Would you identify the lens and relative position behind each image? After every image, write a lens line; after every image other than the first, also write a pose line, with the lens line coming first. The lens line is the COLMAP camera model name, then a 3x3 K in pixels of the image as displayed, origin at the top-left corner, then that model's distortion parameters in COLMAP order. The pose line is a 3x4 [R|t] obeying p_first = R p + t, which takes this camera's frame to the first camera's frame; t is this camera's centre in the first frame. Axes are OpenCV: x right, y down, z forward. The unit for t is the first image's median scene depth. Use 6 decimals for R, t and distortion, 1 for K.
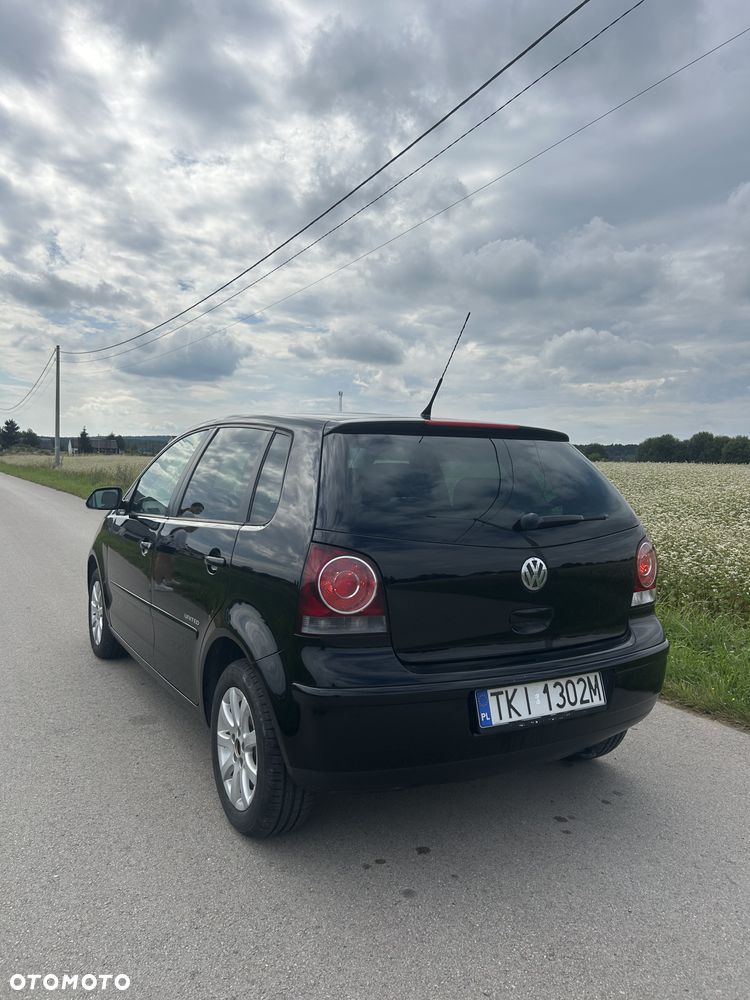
lens RADIAL K [[758.3, 0, 382.5], [0, 758.3, 518.2], [0, 0, 1]] dist [0.044019, -0.049199]
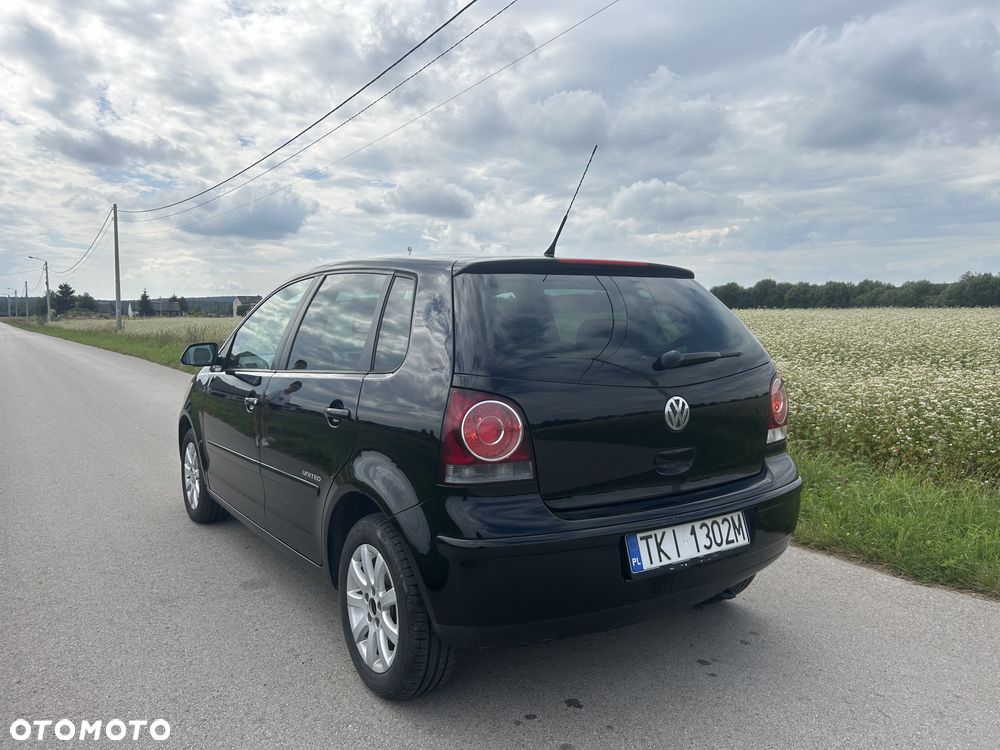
lens RADIAL K [[758.3, 0, 509.4], [0, 758.3, 386.0], [0, 0, 1]] dist [0.044019, -0.049199]
pose [[0.997044, -0.033573, 0.069116, -0.077289], [0.032363, 0.999304, 0.018554, 0.013044], [-0.069691, -0.016263, 0.997436, 0.045343]]
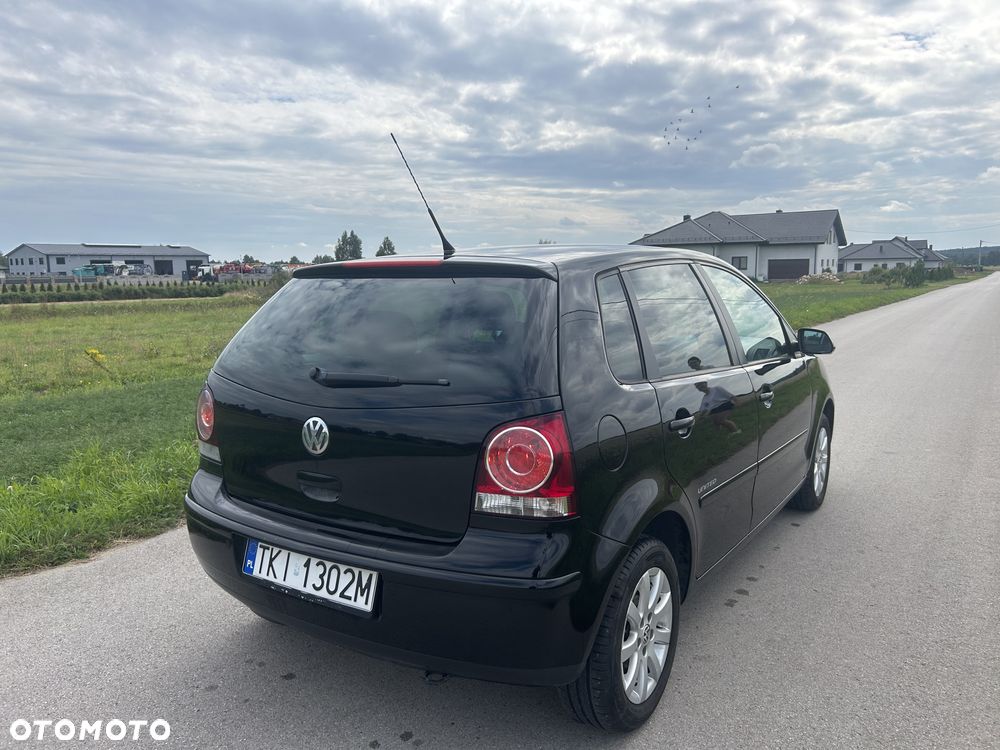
lens RADIAL K [[758.3, 0, 506.3], [0, 758.3, 373.7], [0, 0, 1]] dist [0.044019, -0.049199]
pose [[0.441522, 0.087163, -0.893007, 1.059613], [-0.041615, 0.996189, 0.076659, -0.075449], [0.896285, 0.003316, 0.443466, 0.774660]]
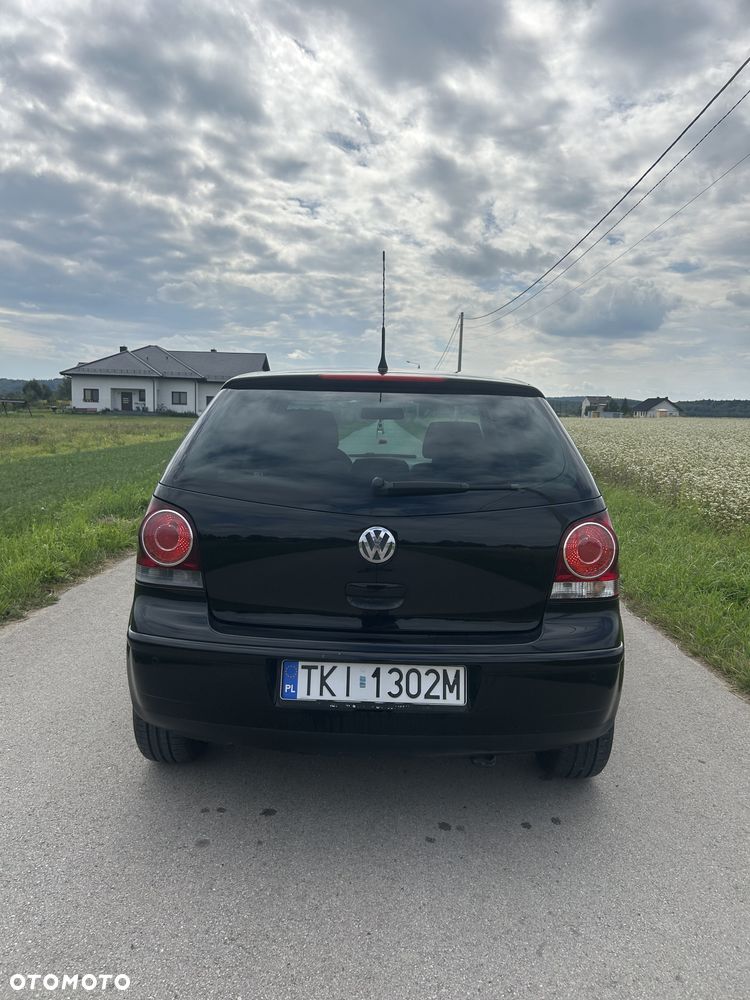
lens RADIAL K [[758.3, 0, 369.6], [0, 758.3, 516.7], [0, 0, 1]] dist [0.044019, -0.049199]
pose [[0.852919, 0.071055, -0.517184, 0.630381], [-0.045514, 0.997043, 0.061921, -0.014573], [0.520055, -0.029274, 0.853631, 0.224811]]
